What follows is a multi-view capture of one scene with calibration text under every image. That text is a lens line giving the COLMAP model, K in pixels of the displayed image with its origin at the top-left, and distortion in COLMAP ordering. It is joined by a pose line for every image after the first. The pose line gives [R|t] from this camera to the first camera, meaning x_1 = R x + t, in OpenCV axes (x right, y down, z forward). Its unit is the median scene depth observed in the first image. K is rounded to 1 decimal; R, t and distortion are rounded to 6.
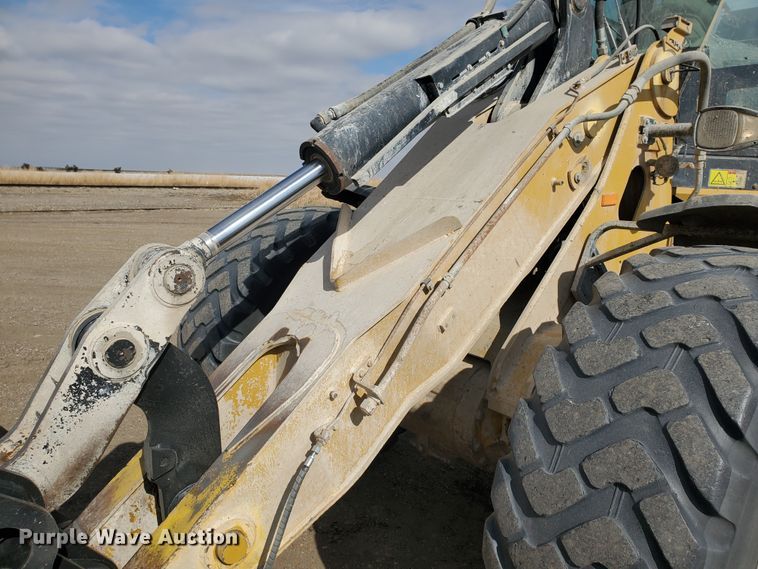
lens RADIAL K [[548.9, 0, 380.5], [0, 548.9, 304.4], [0, 0, 1]] dist [0.079002, -0.092002]
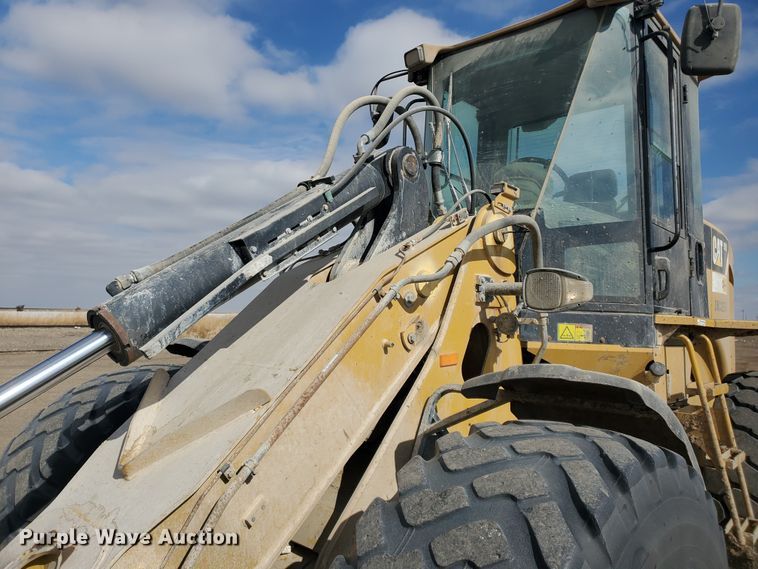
lens RADIAL K [[548.9, 0, 380.5], [0, 548.9, 304.4], [0, 0, 1]] dist [0.079002, -0.092002]
pose [[0.995268, -0.010872, 0.096561, 0.210898], [0.031980, 0.975011, -0.219842, -0.079701], [-0.091758, 0.221890, 0.970745, 0.077358]]
